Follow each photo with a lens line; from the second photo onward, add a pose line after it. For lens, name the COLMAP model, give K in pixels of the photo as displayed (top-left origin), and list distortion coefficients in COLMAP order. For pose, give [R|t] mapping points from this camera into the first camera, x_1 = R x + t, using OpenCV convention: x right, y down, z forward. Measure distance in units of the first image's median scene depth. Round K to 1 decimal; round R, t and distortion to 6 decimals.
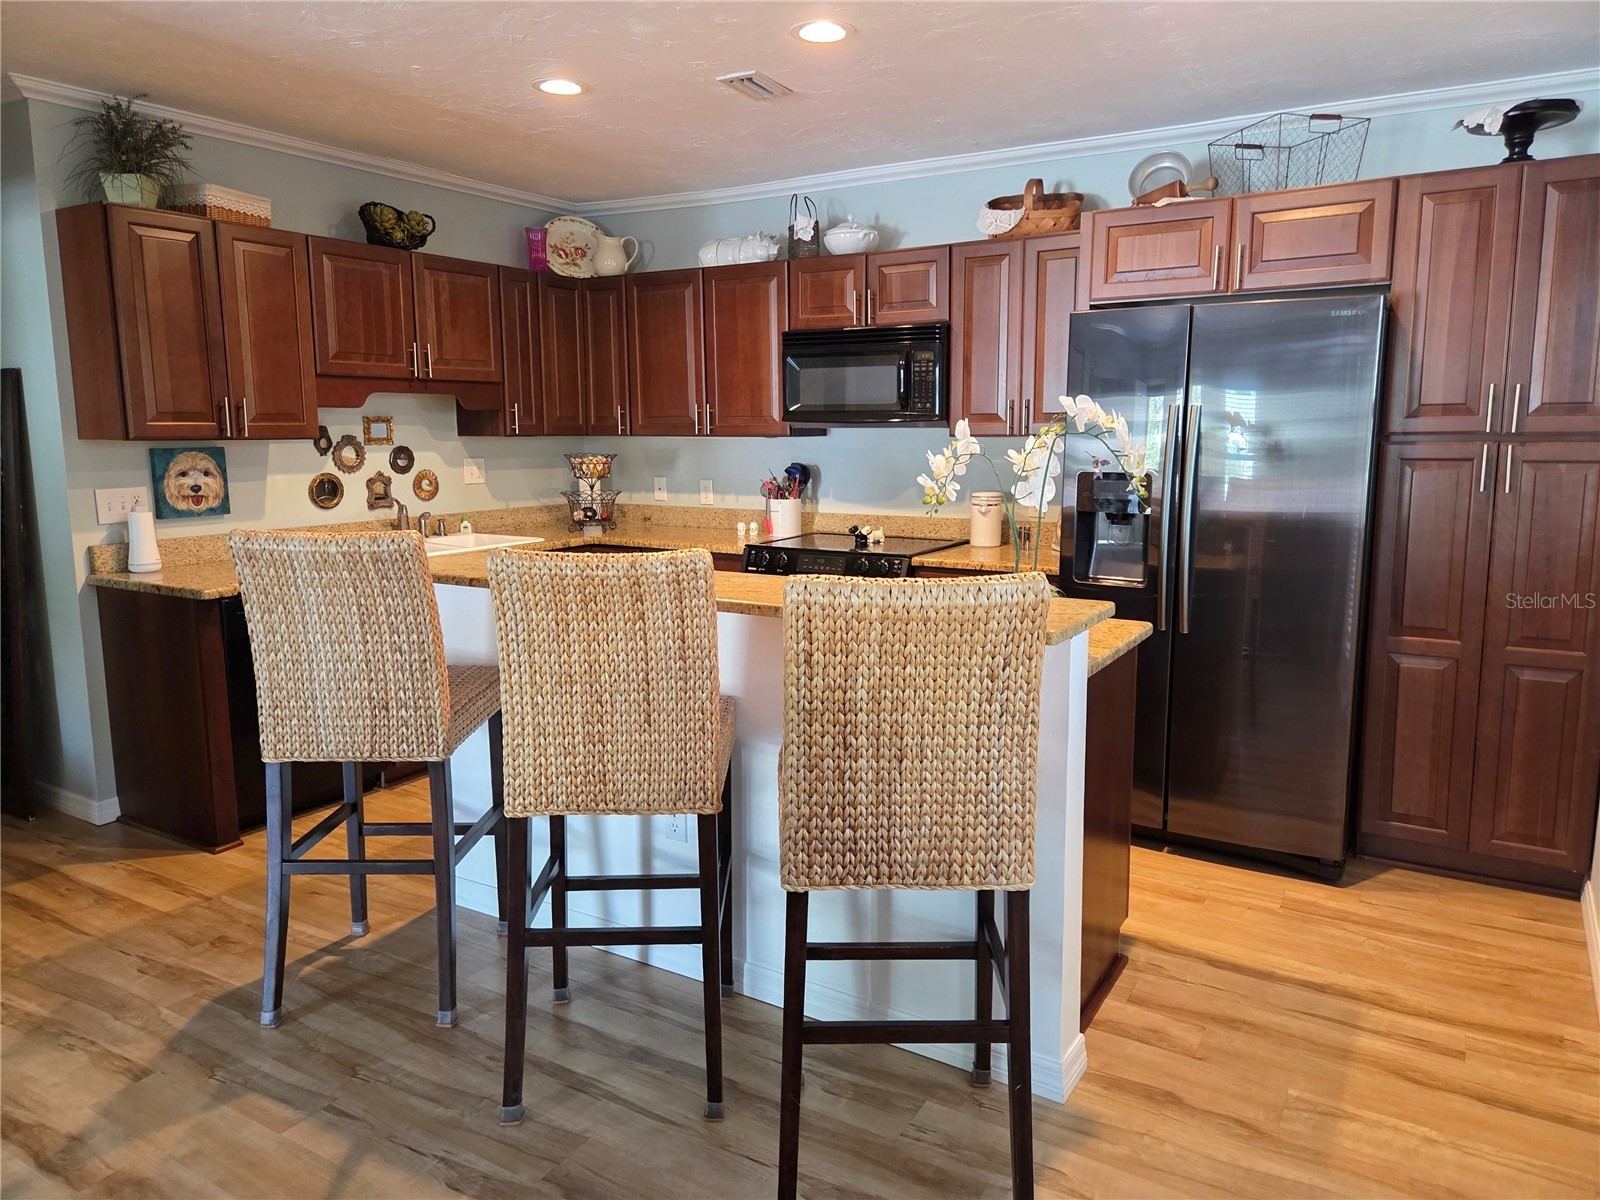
lens RADIAL K [[1093.3, 0, 818.1], [0, 1093.3, 573.6], [0, 0, 1]] dist [0.055889, -0.012173]
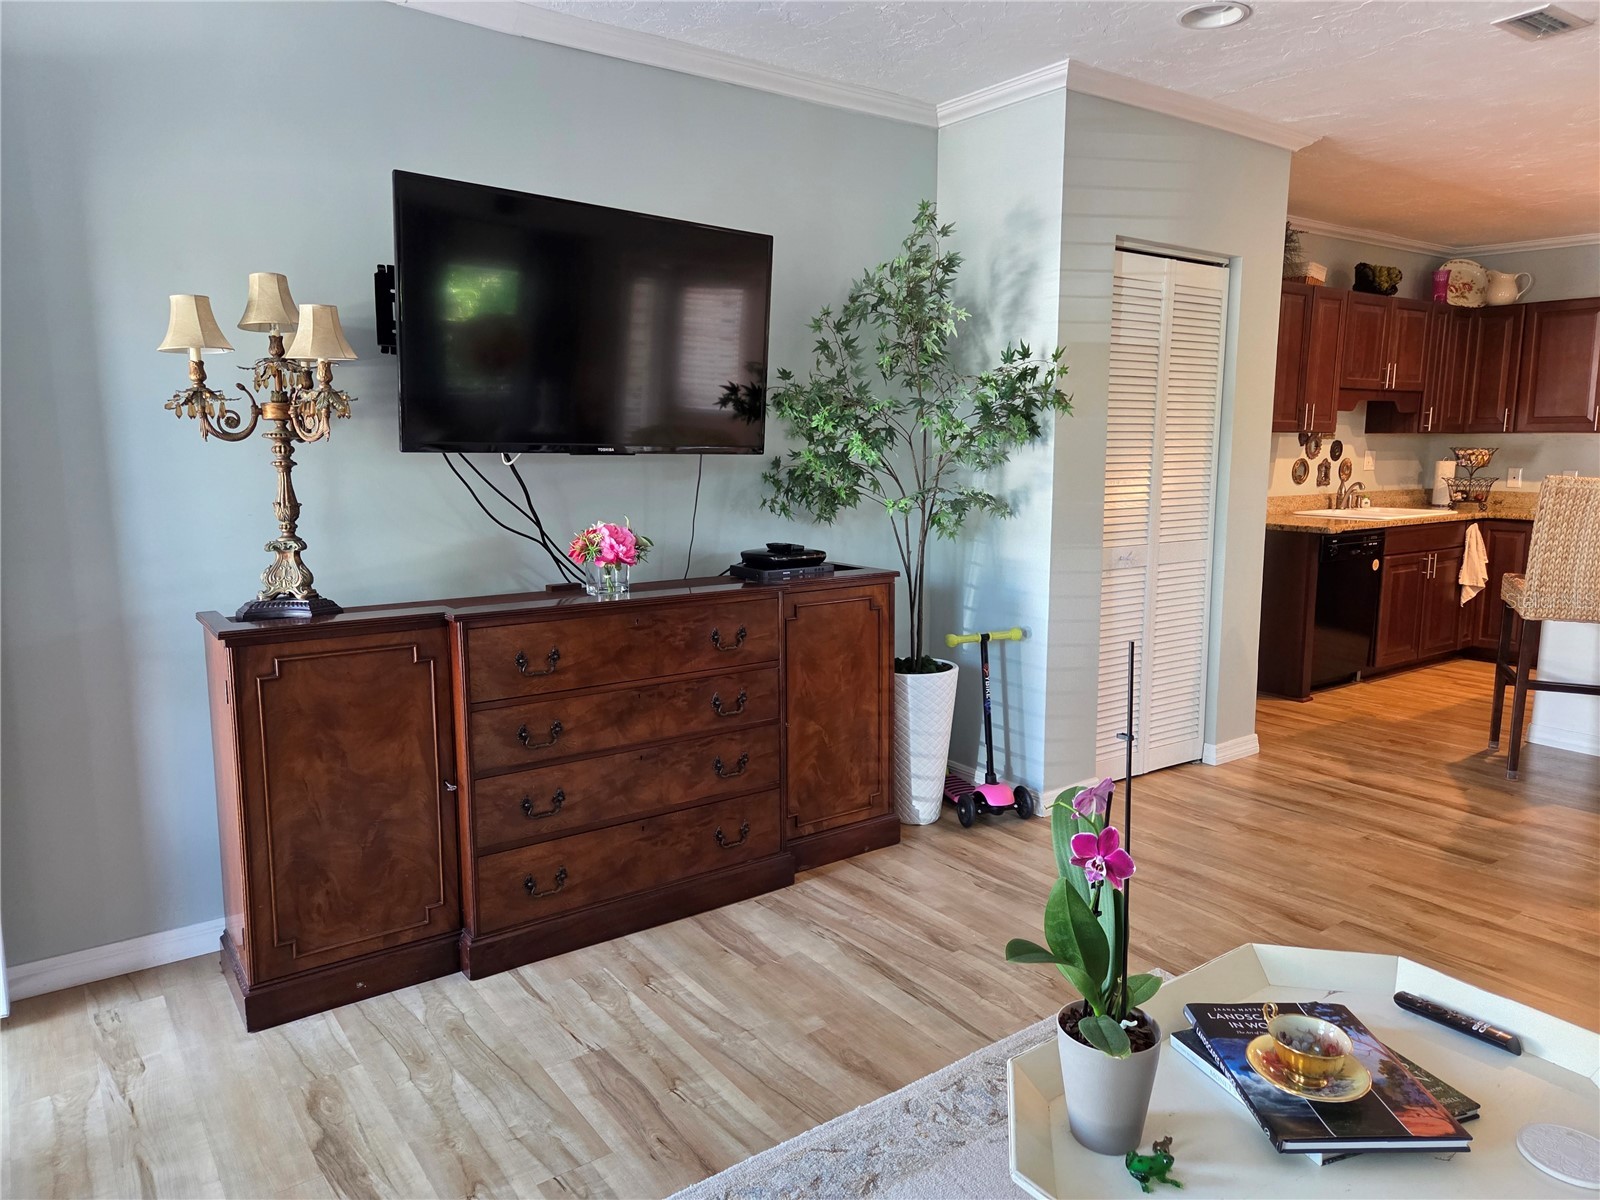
lens RADIAL K [[1093.3, 0, 796.5], [0, 1093.3, 592.2], [0, 0, 1]] dist [0.055889, -0.012173]
pose [[0.928761, 0.059493, -0.365873, -0.506848], [-0.059112, 0.998176, 0.012255, 0.097197], [0.365935, 0.010246, 0.930584, -0.529614]]
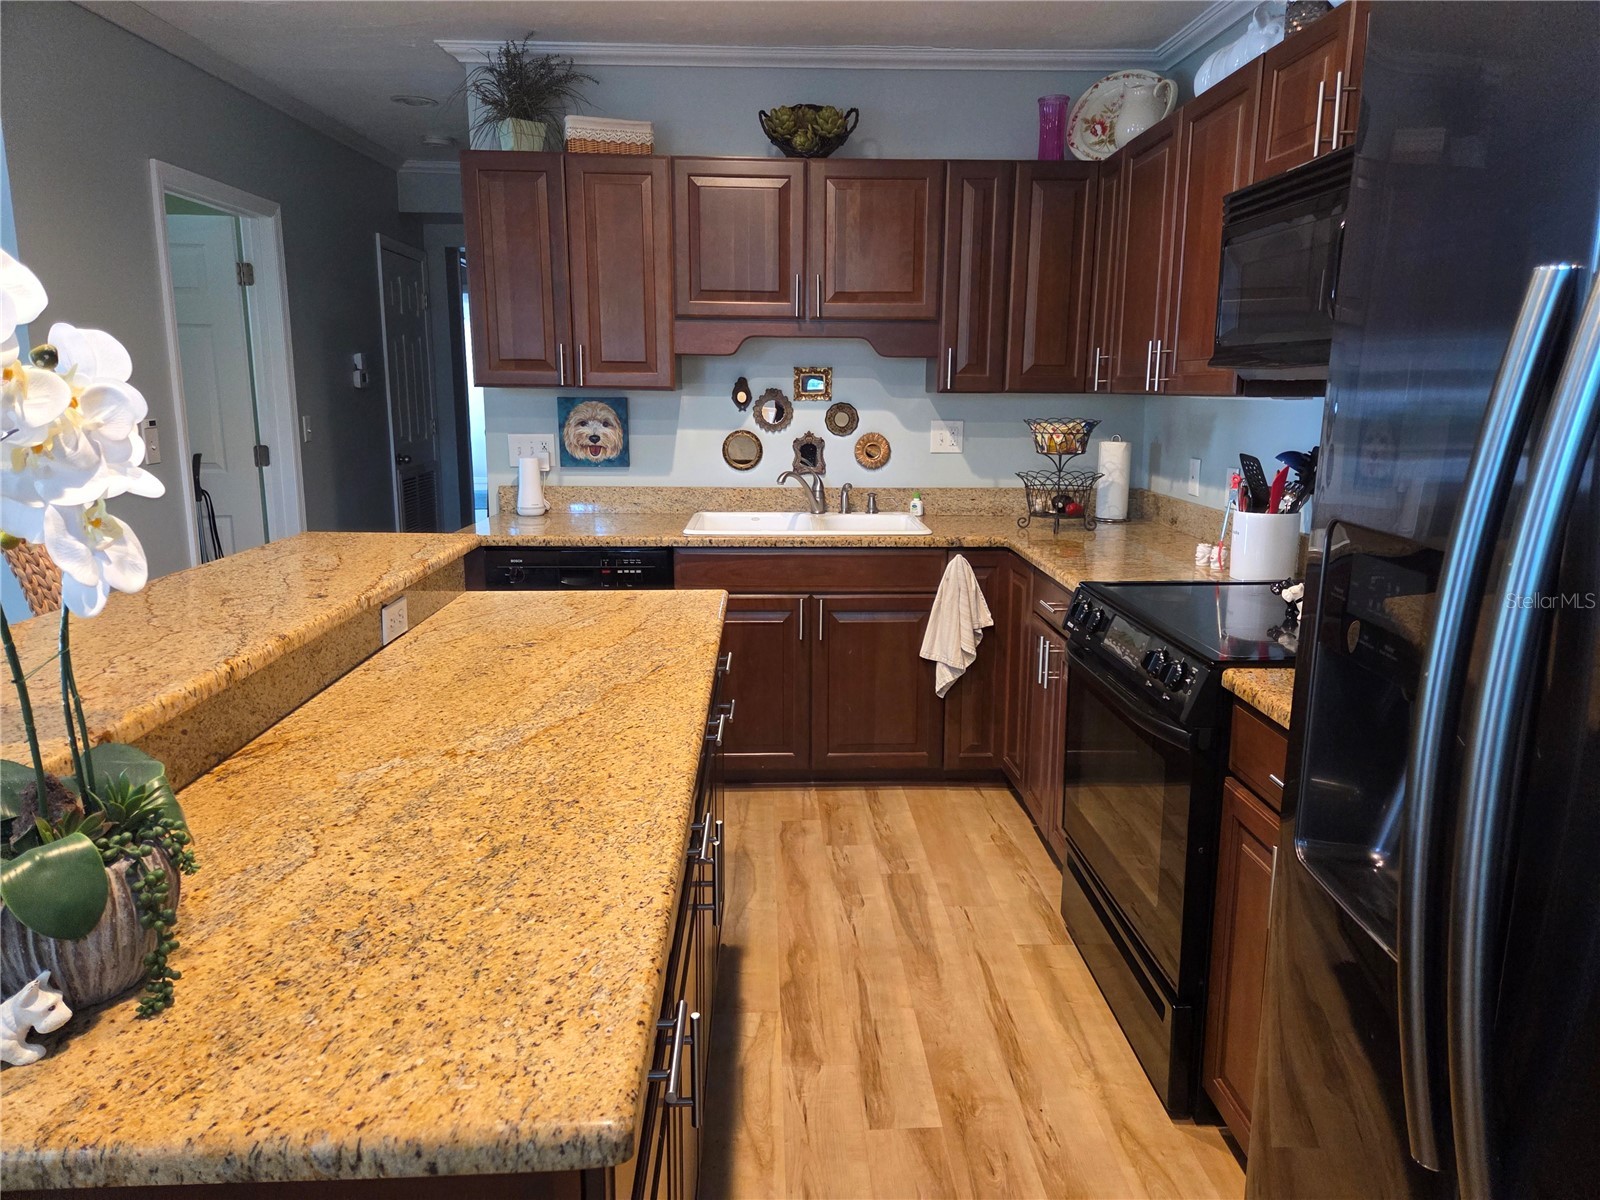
lens RADIAL K [[1093.3, 0, 800.3], [0, 1093.3, 602.4], [0, 0, 1]] dist [0.055889, -0.012173]
pose [[0.554513, 0.175680, -0.813420, 0.328142], [-0.125425, 0.983940, 0.127006, -0.070262], [0.822669, 0.031597, 0.567642, 0.522754]]
